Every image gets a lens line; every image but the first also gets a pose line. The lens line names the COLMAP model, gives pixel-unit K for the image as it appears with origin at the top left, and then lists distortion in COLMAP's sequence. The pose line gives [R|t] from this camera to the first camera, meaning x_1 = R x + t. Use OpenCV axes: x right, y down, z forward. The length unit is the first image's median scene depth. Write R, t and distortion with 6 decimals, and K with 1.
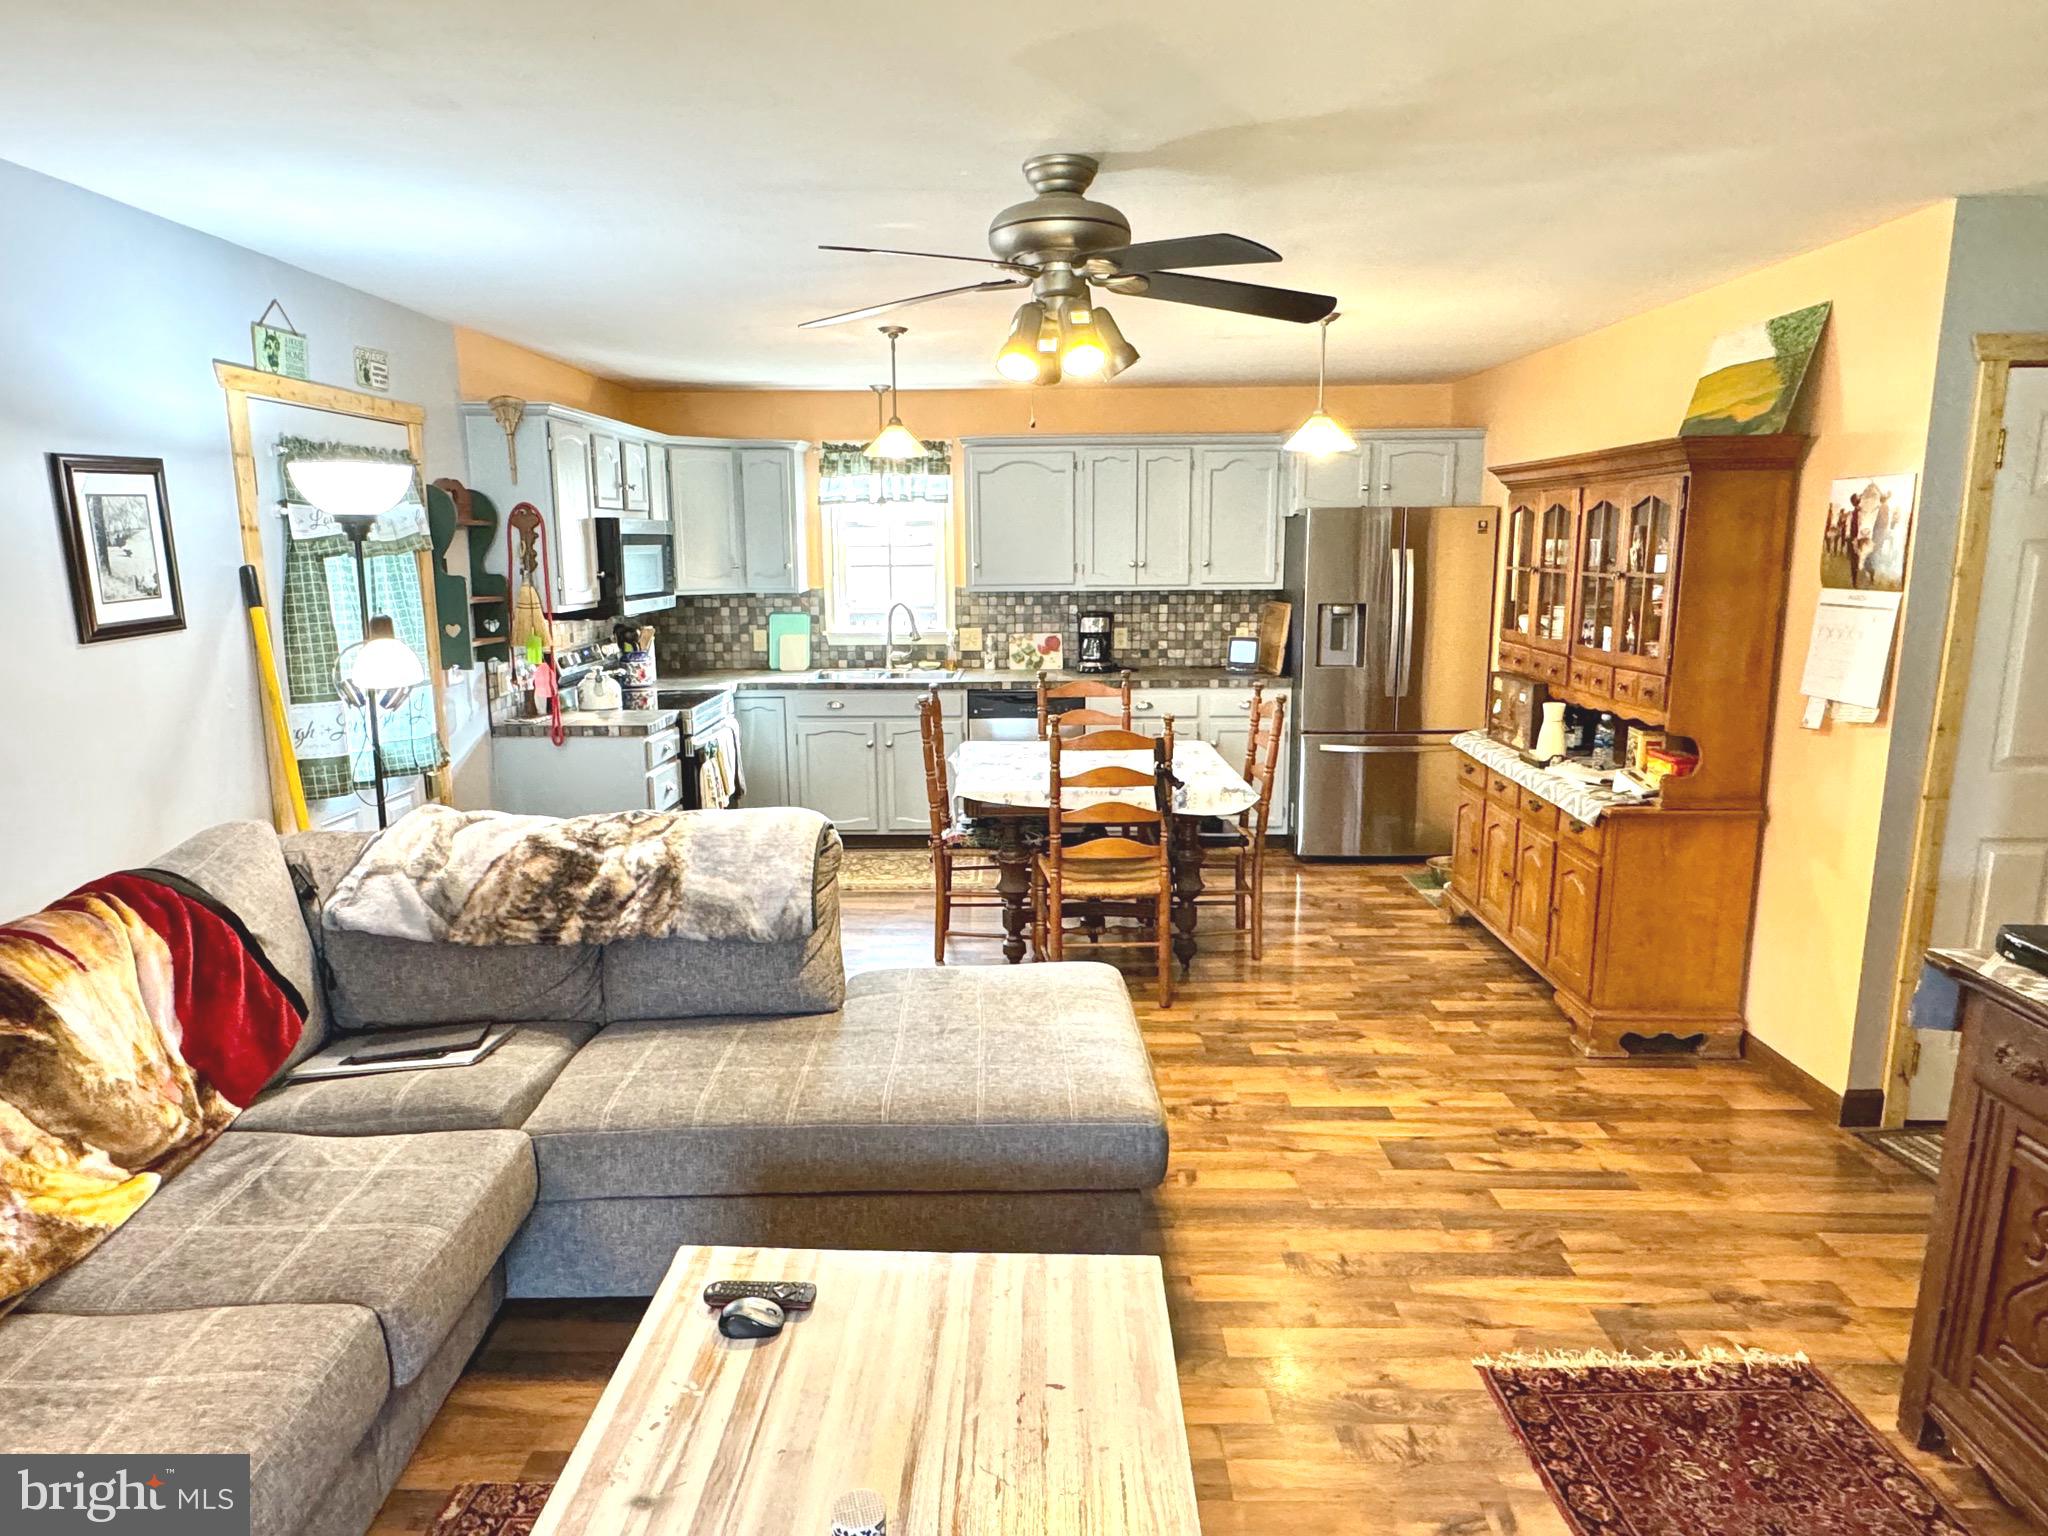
lens RADIAL K [[1246.9, 0, 1018.5], [0, 1246.9, 787.0], [0, 0, 1]] dist [-0.003234, 0.003436]
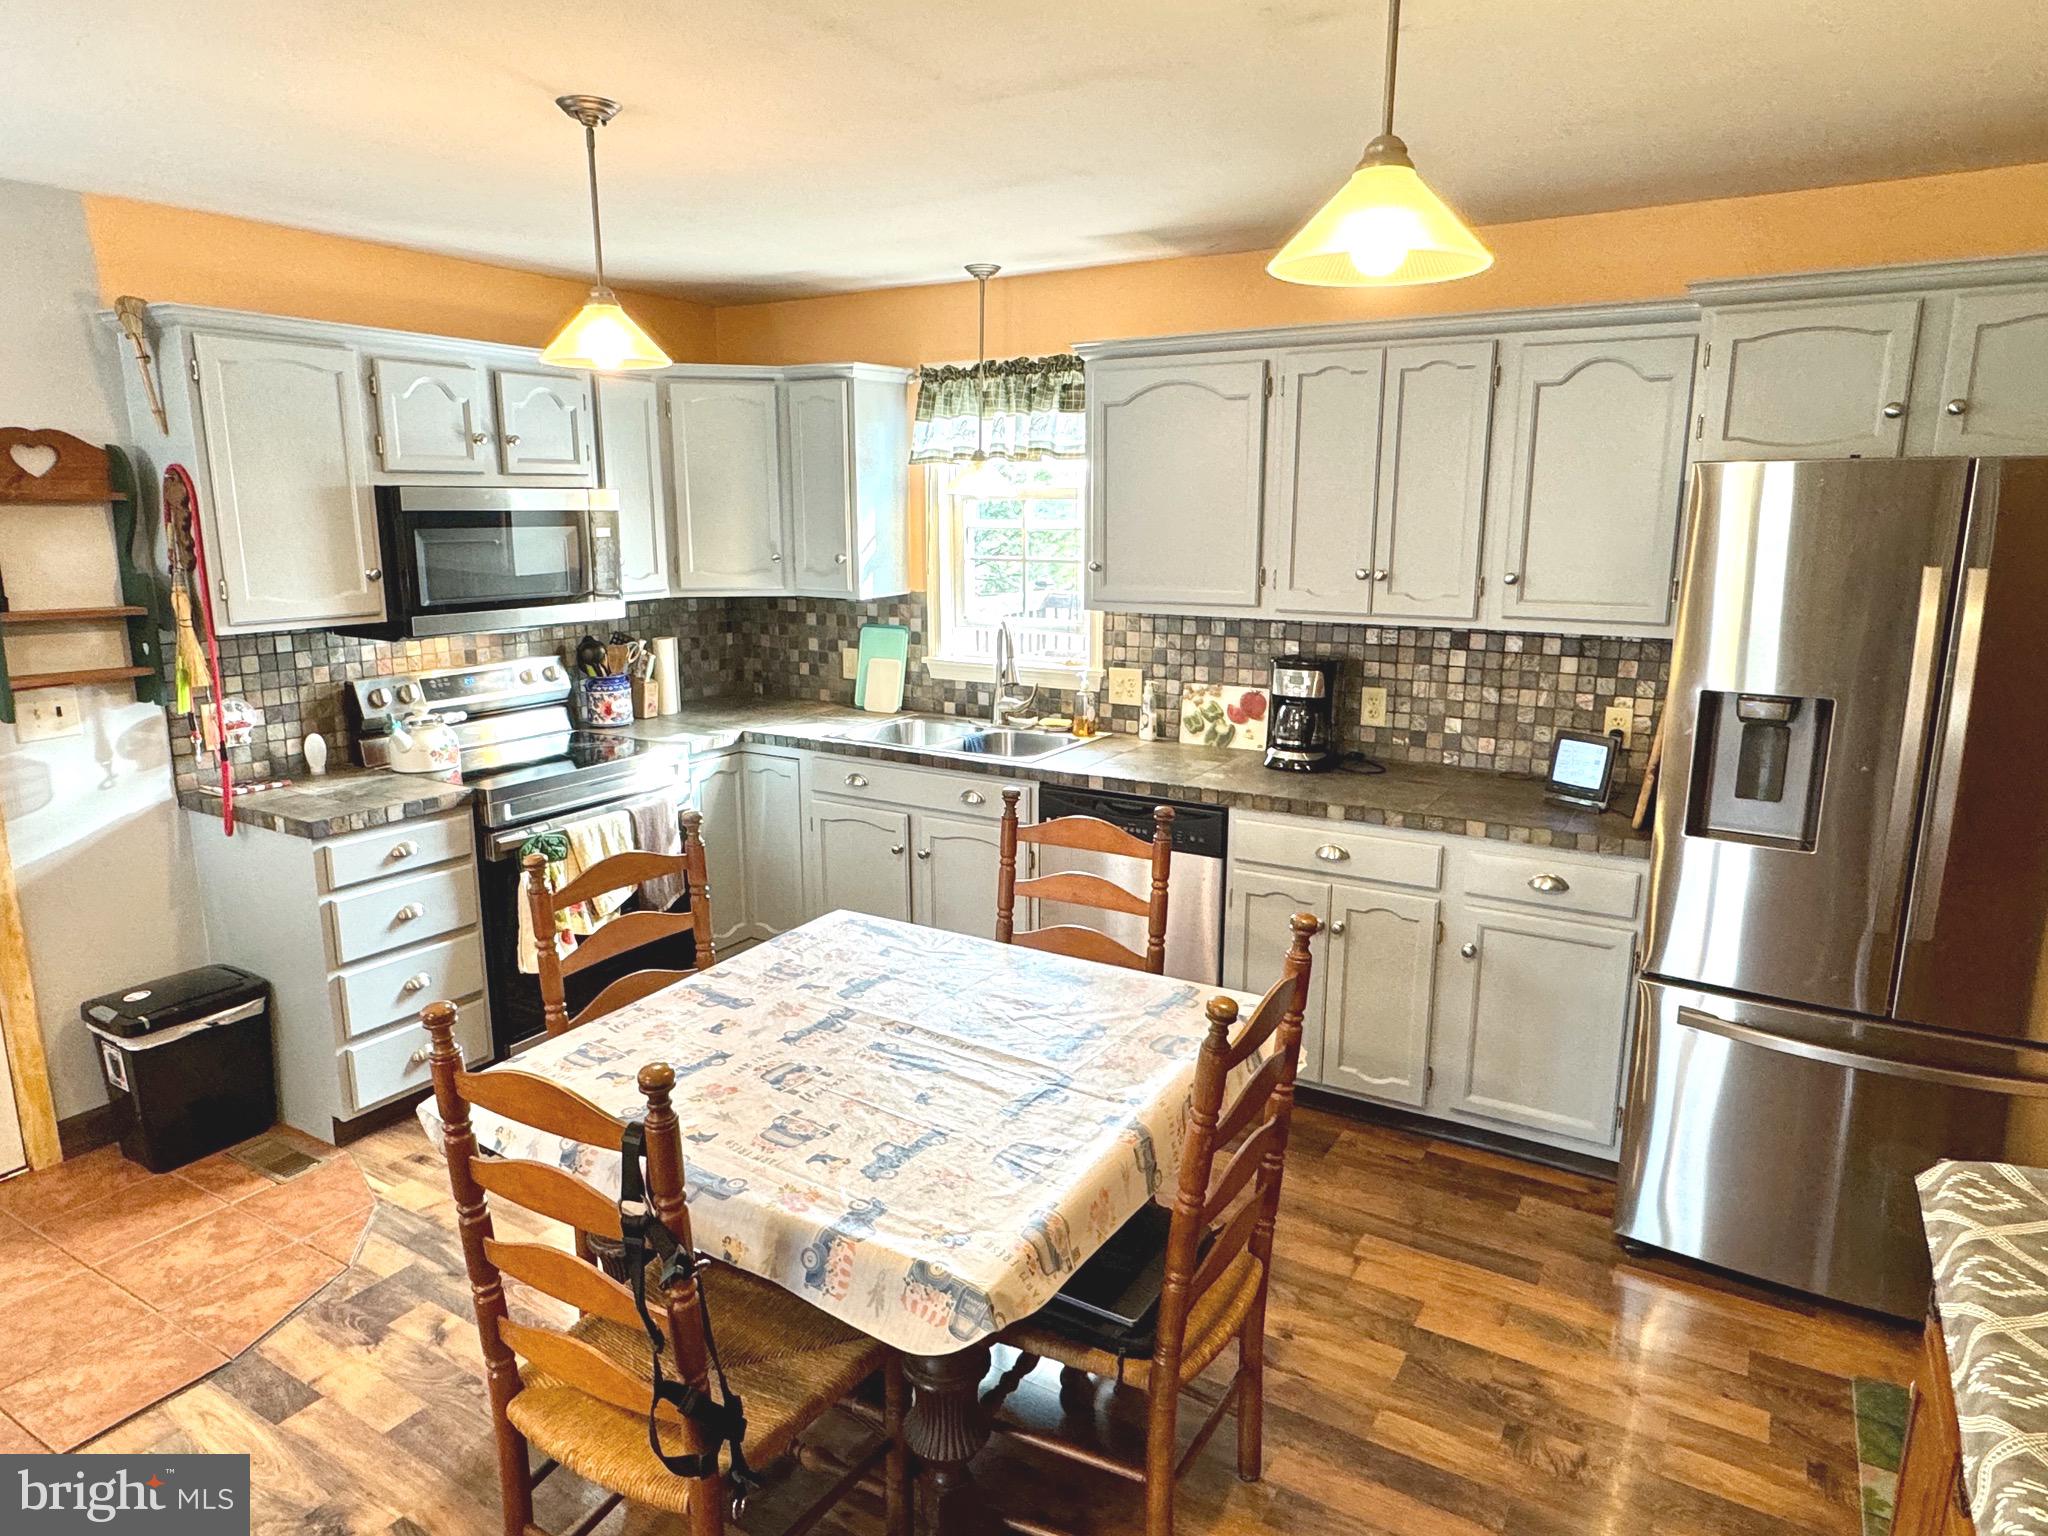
lens RADIAL K [[1246.9, 0, 1020.6], [0, 1246.9, 775.5], [0, 0, 1]] dist [-0.003234, 0.003436]
pose [[0.860843, 0.115249, -0.495648, 0.237424], [-0.104924, 0.993286, 0.048728, -0.106961], [0.497936, 0.010058, 0.867156, 0.484942]]
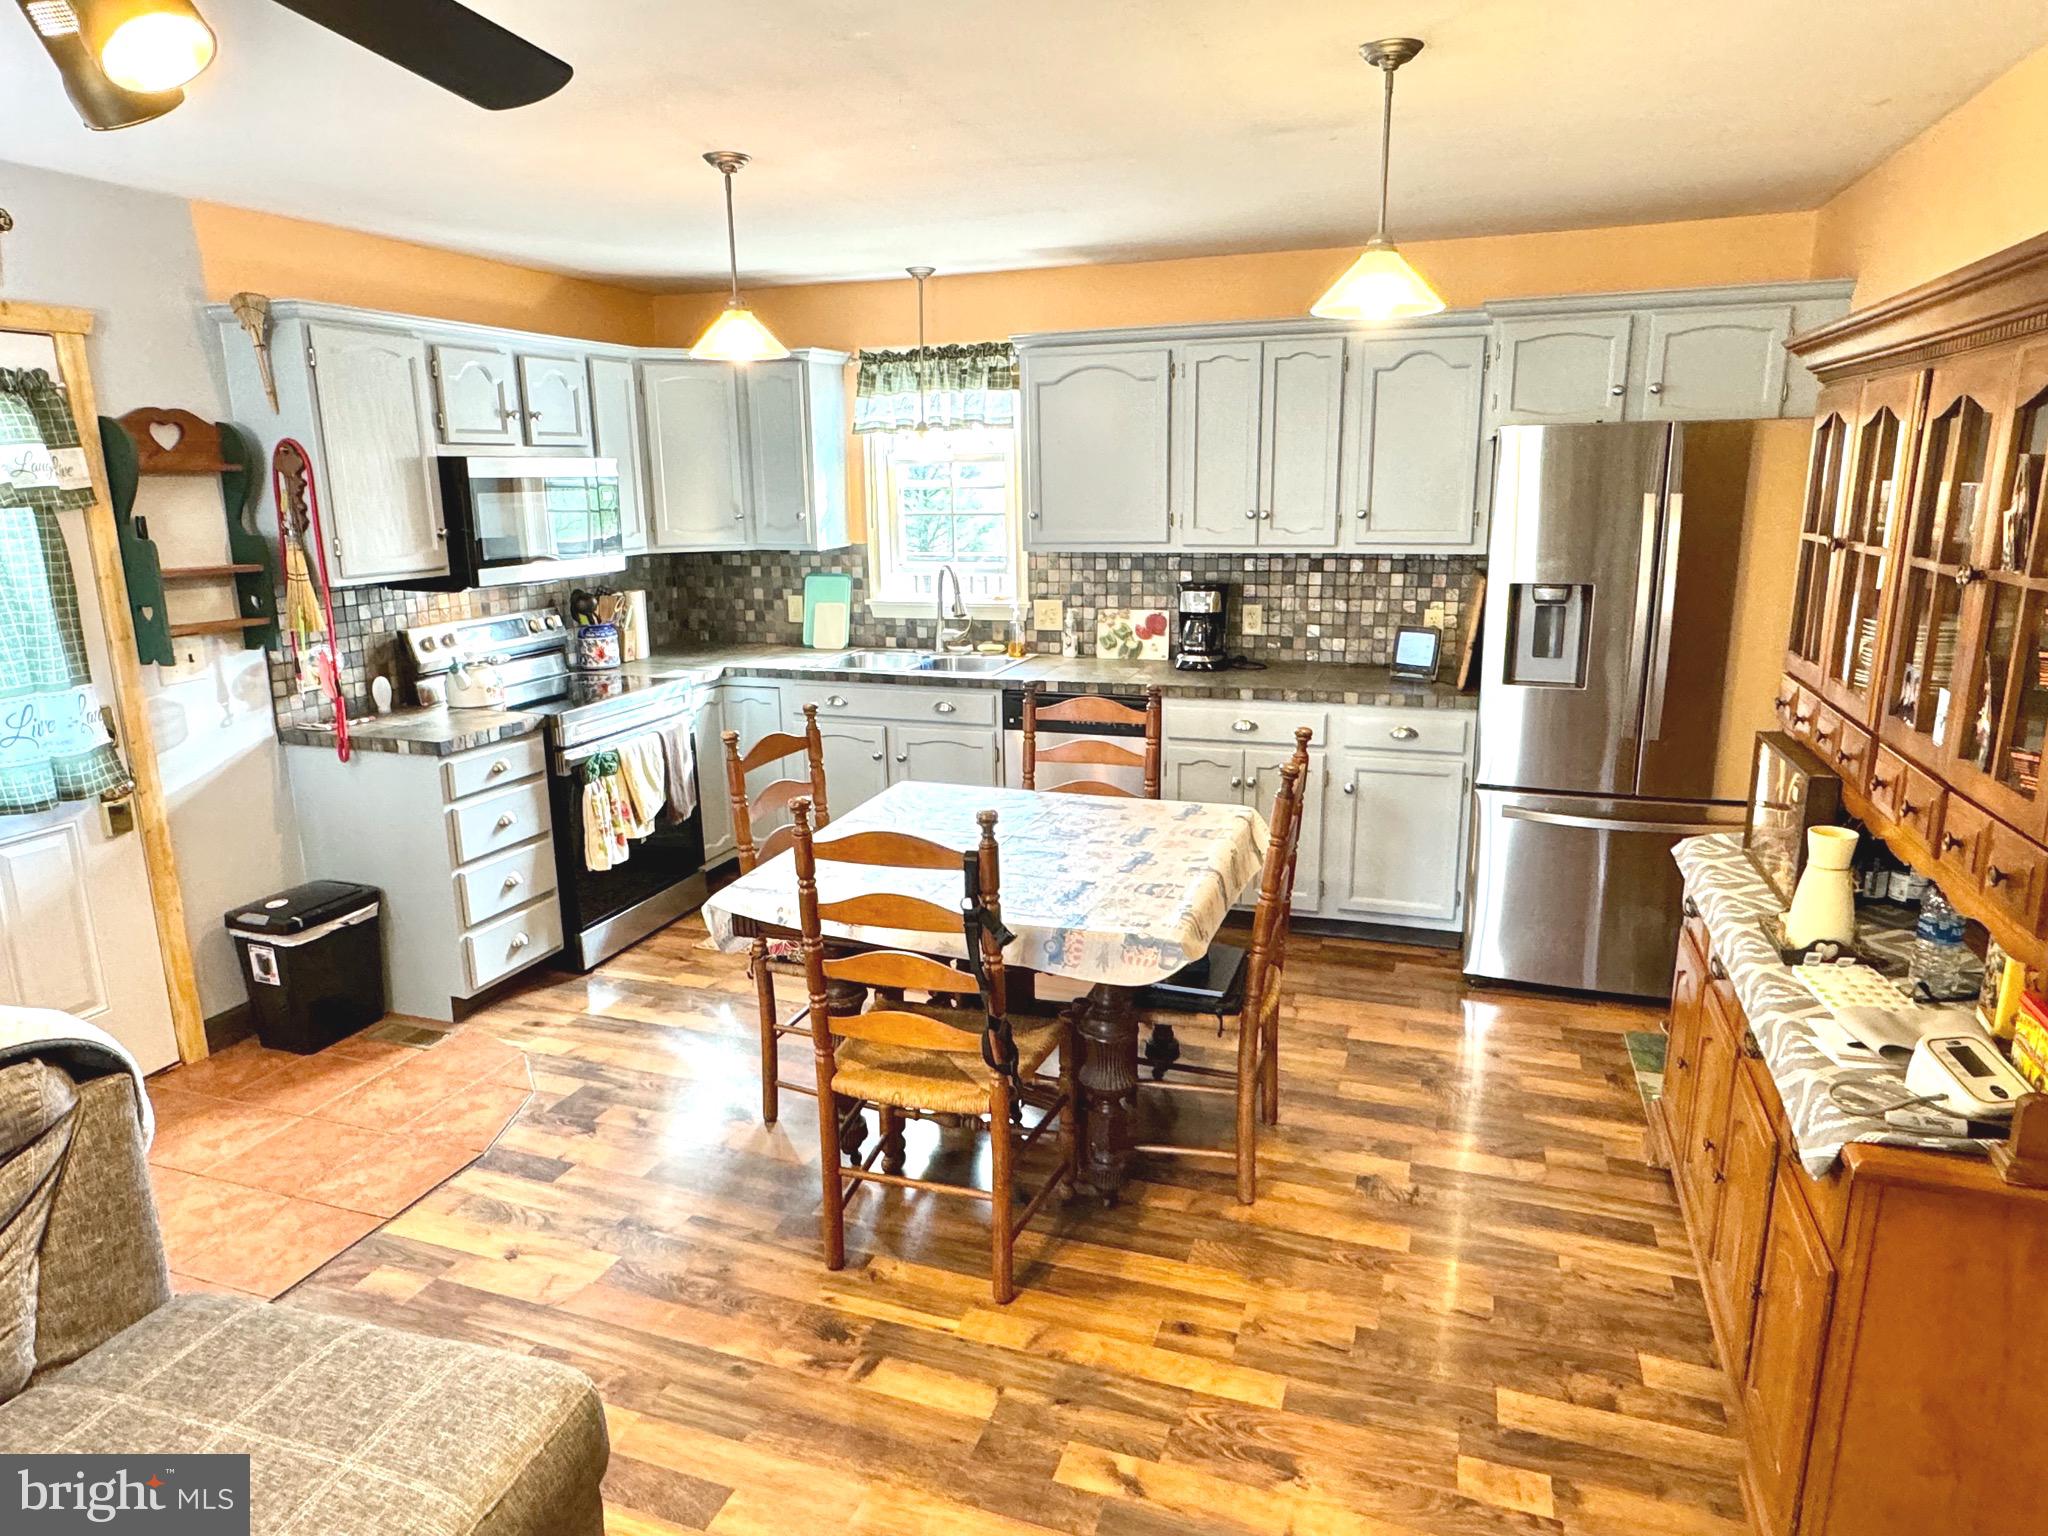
lens RADIAL K [[1246.9, 0, 1017.3], [0, 1246.9, 776.7], [0, 0, 1]] dist [-0.003234, 0.003436]
pose [[0.946142, 0.069608, -0.316180, 0.197466], [-0.054728, 0.996946, 0.055711, -0.067691], [0.319092, -0.035407, 0.947062, 0.312700]]
